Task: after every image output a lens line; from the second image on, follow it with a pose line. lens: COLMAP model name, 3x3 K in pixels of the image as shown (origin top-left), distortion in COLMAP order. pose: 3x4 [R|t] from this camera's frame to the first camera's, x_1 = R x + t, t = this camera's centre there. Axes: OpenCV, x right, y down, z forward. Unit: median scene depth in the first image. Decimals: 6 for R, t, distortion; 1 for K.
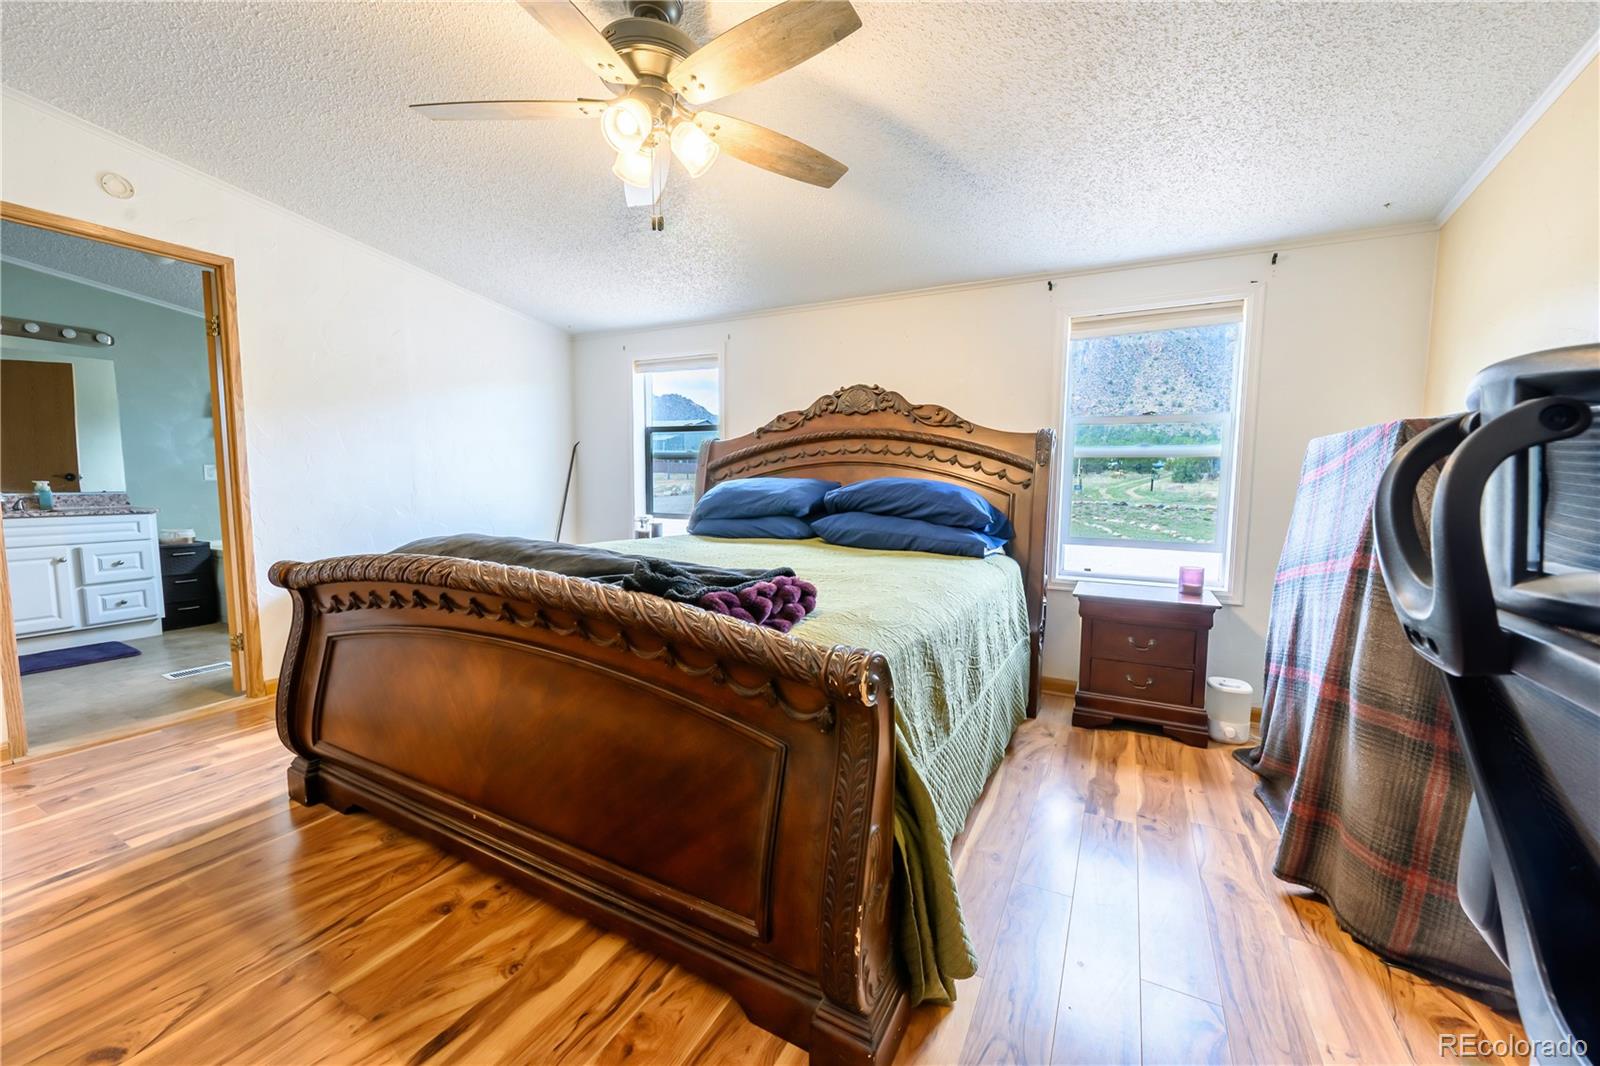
lens RADIAL K [[624.6, 0, 795.3], [0, 624.6, 531.9], [0, 0, 1]] dist [-0.001600, 0.000522]
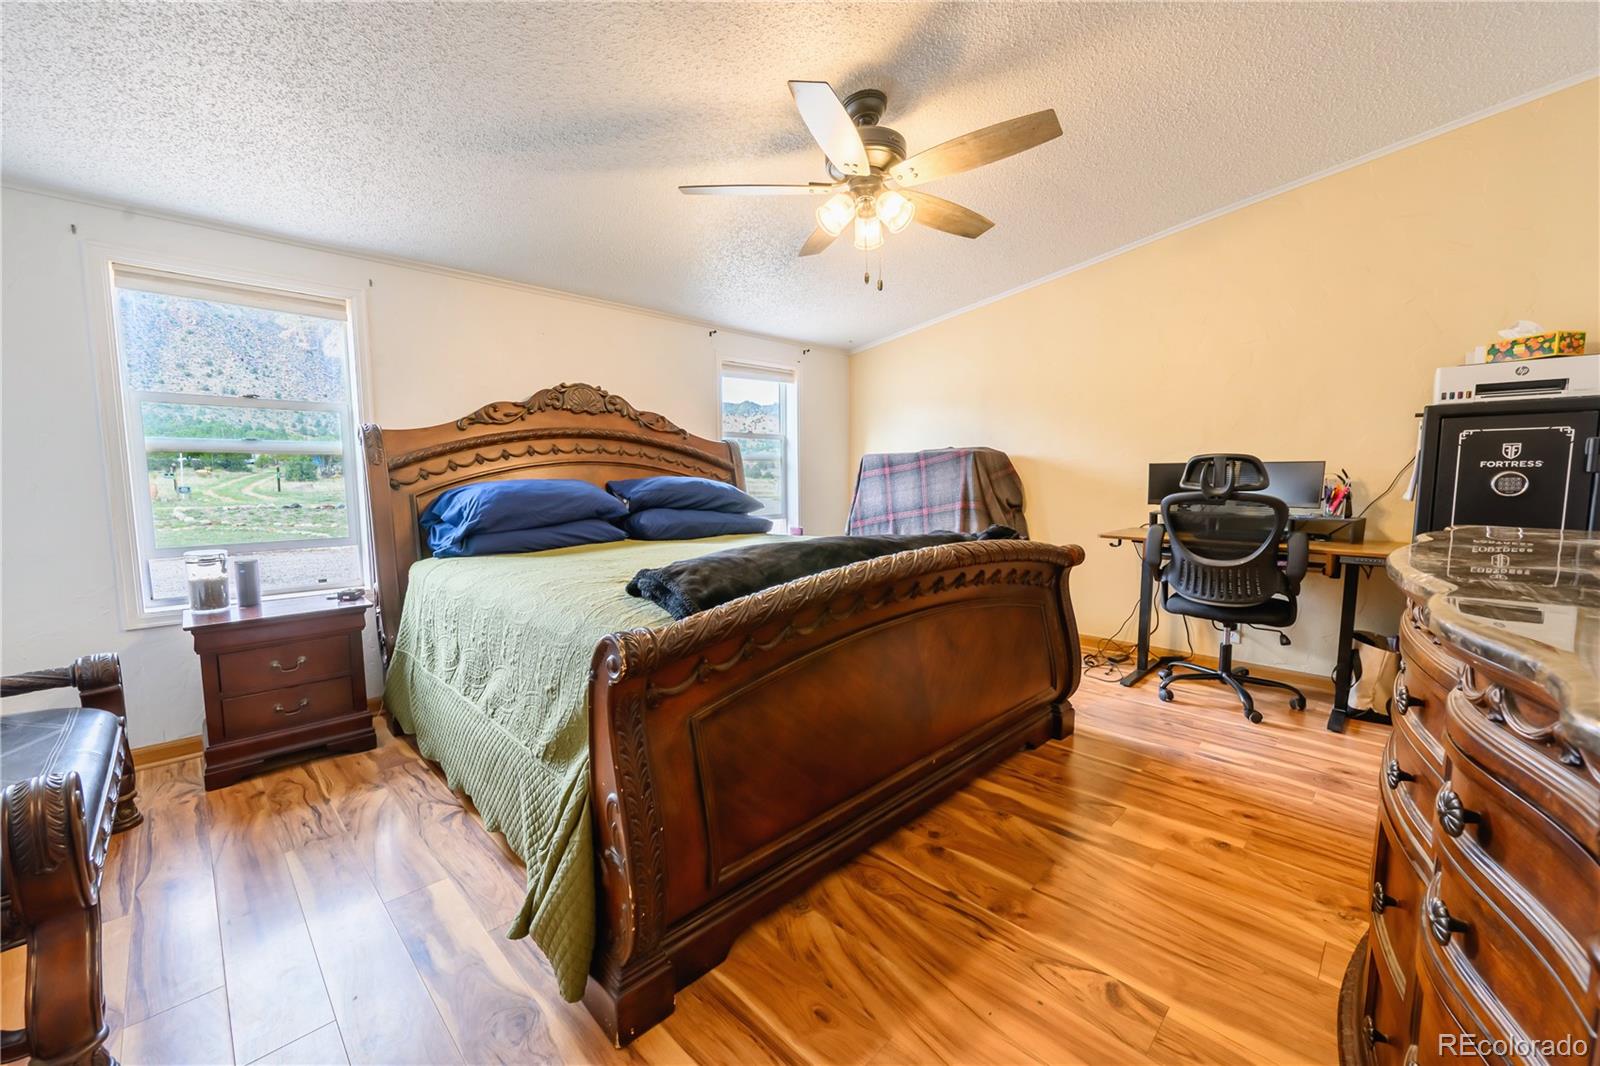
lens RADIAL K [[624.6, 0, 801.5], [0, 624.6, 533.7], [0, 0, 1]] dist [-0.001600, 0.000522]
pose [[0.286886, -0.100932, 0.952633, -0.813177], [0.093353, 0.992647, 0.077059, -0.045748], [-0.953405, 0.066824, 0.294199, 0.415585]]
